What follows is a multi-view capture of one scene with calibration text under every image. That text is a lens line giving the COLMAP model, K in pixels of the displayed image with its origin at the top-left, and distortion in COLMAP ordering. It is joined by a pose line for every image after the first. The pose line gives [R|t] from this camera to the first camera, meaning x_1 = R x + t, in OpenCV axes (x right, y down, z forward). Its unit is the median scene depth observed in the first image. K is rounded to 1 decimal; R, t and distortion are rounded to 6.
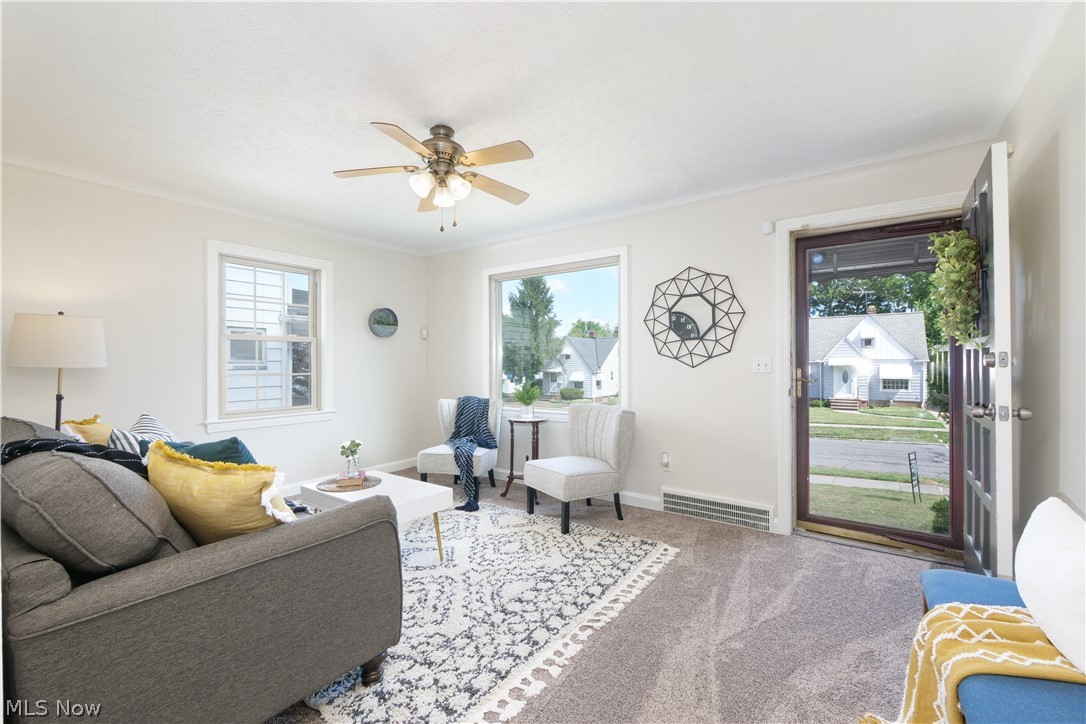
lens RADIAL K [[458.8, 0, 539.8], [0, 458.8, 363.6], [0, 0, 1]] dist [-0.003159, -0.001201]
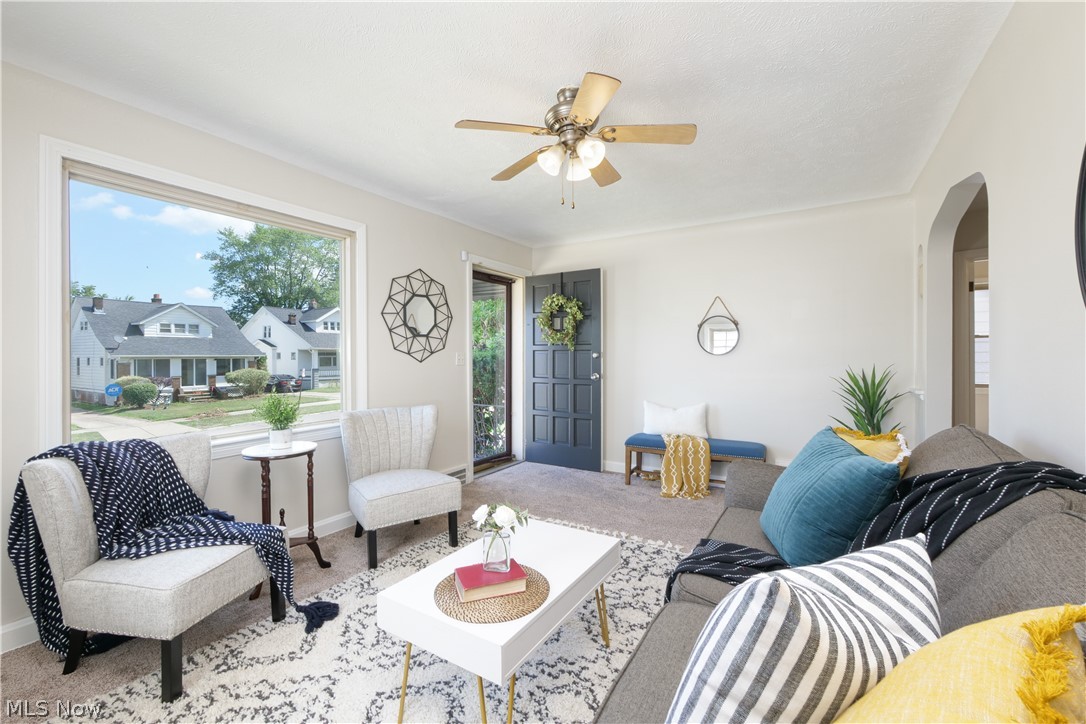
lens RADIAL K [[458.8, 0, 546.0], [0, 458.8, 354.3], [0, 0, 1]] dist [-0.003159, -0.001201]
pose [[-0.077372, 0.002817, 0.996998, -1.074791], [0.009208, 0.999955, -0.002111, -0.007271], [-0.996960, 0.009017, -0.077395, 1.103376]]
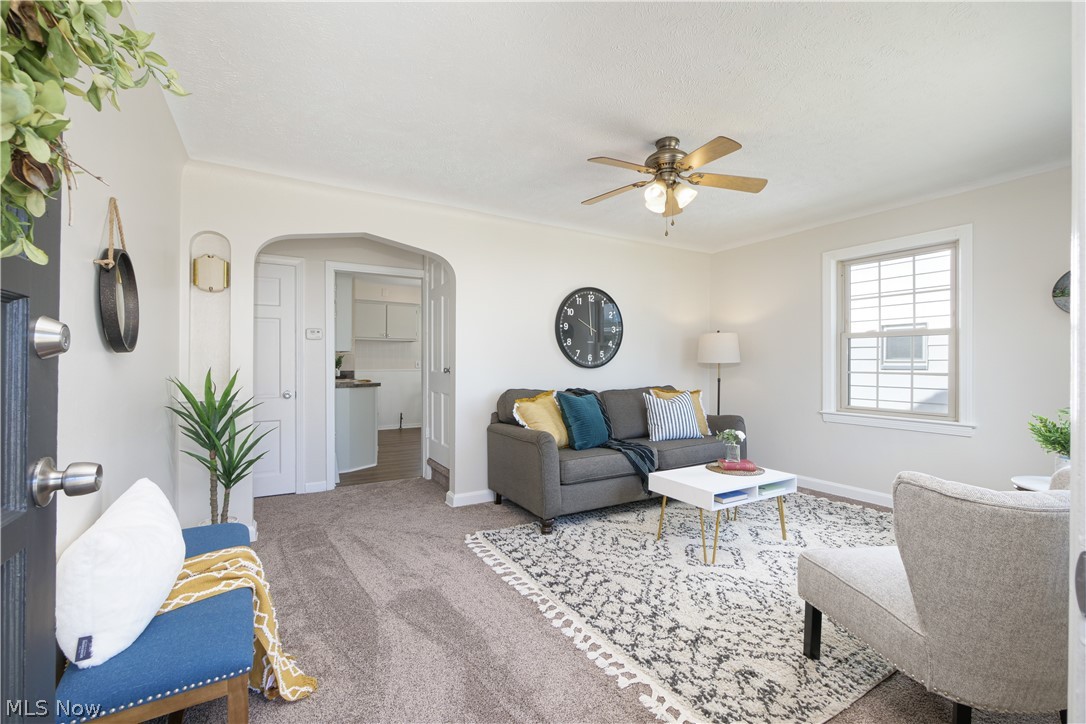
lens RADIAL K [[458.8, 0, 539.5], [0, 458.8, 365.7], [0, 0, 1]] dist [-0.003159, -0.001201]
pose [[-0.398373, 0.006158, -0.917203, 0.881186], [-0.004732, 0.999950, 0.008769, 0.007489], [0.917211, 0.007833, -0.398324, 1.139595]]
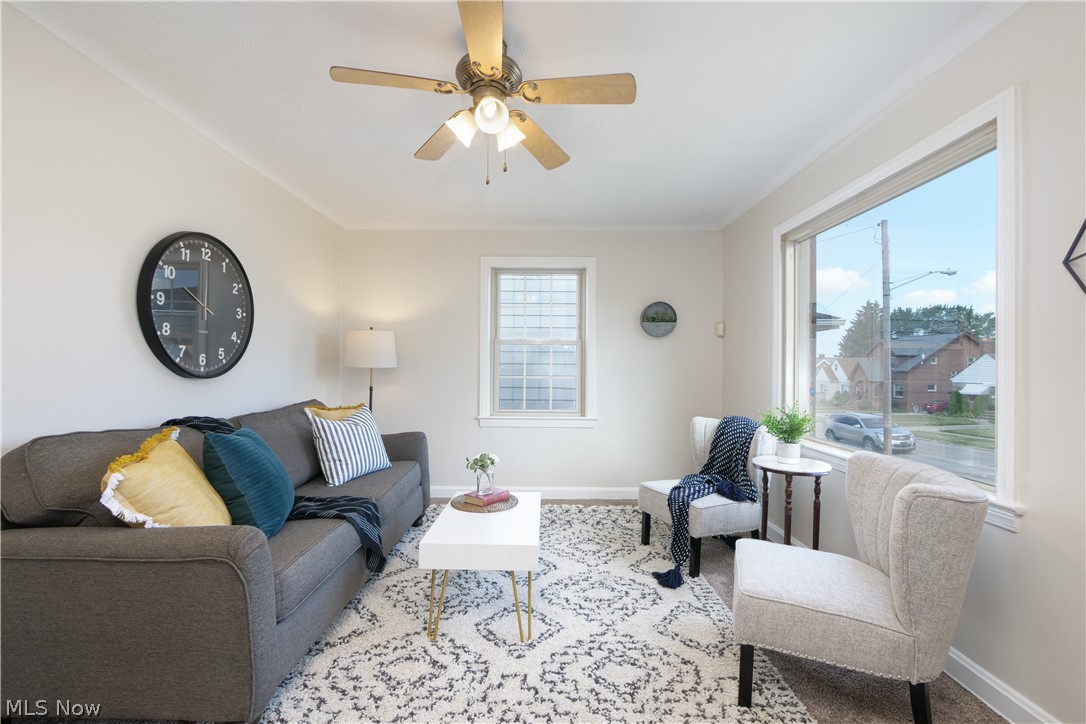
lens RADIAL K [[458.8, 0, 539.0], [0, 458.8, 362.5], [0, 0, 1]] dist [-0.003159, -0.001201]
pose [[0.581391, 0.002811, -0.813619, 0.417917], [-0.011462, 0.999923, -0.004735, -0.006002], [0.813543, 0.012079, 0.581379, 0.638954]]
